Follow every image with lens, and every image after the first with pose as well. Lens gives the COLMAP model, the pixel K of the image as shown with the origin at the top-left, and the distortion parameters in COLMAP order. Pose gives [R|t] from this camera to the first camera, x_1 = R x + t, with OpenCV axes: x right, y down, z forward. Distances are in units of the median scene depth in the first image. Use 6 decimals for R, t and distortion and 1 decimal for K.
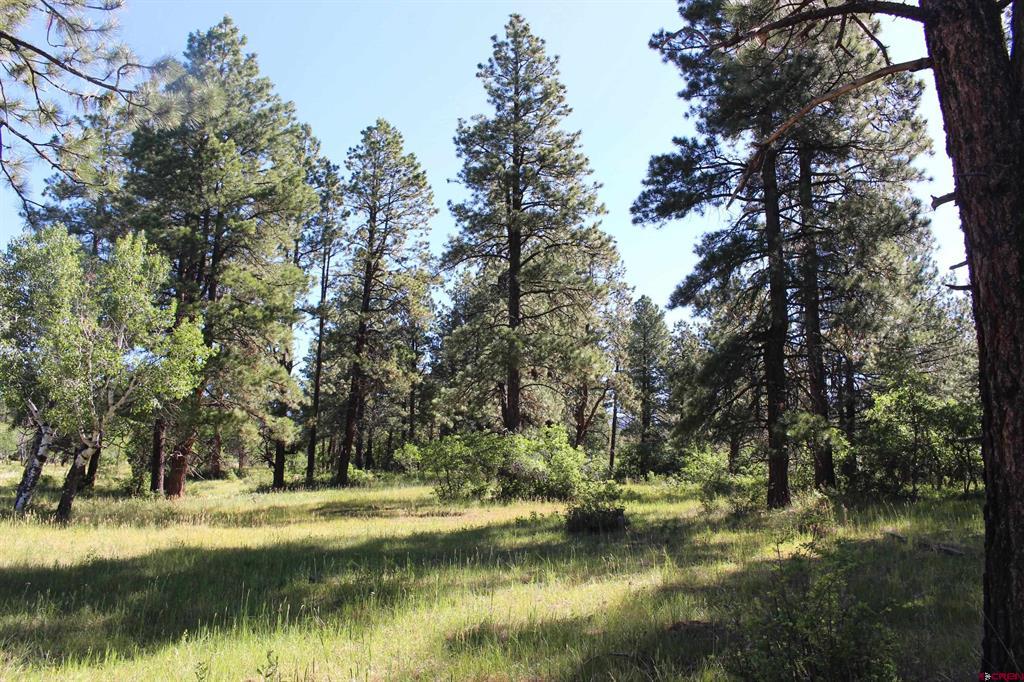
lens RADIAL K [[839.0, 0, 506.7], [0, 839.0, 360.2], [0, 0, 1]] dist [-0.173296, 0.145632]
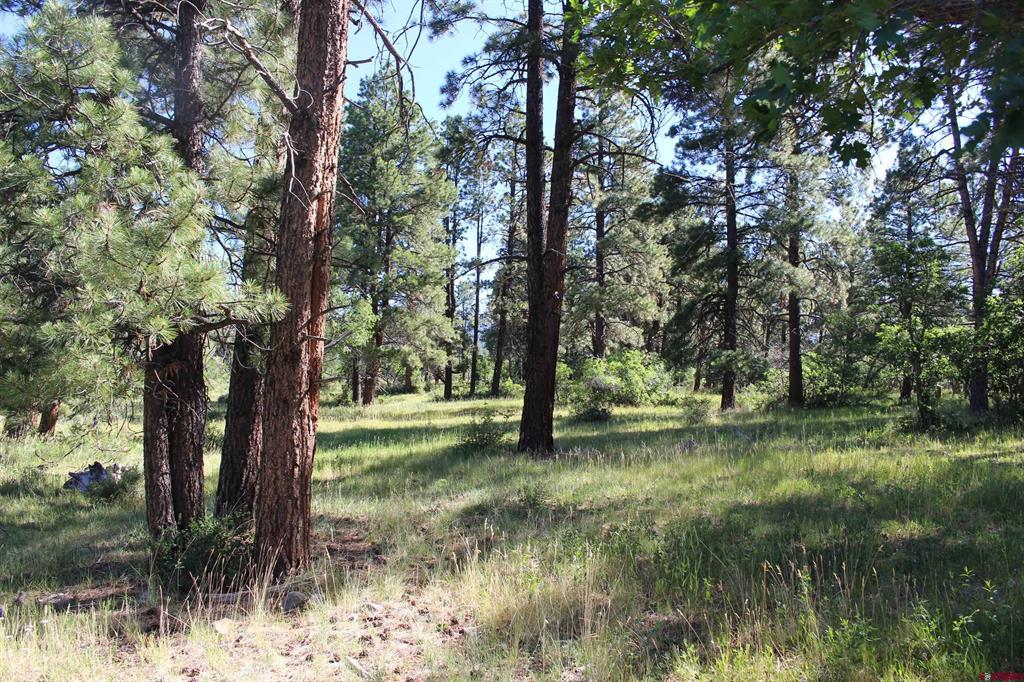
lens RADIAL K [[839.0, 0, 506.7], [0, 839.0, 360.2], [0, 0, 1]] dist [-0.173296, 0.145632]
pose [[0.970015, -0.012152, -0.242742, 0.199103], [0.037543, 0.994254, 0.100249, -0.054483], [0.240129, -0.106357, 0.964897, -0.379176]]
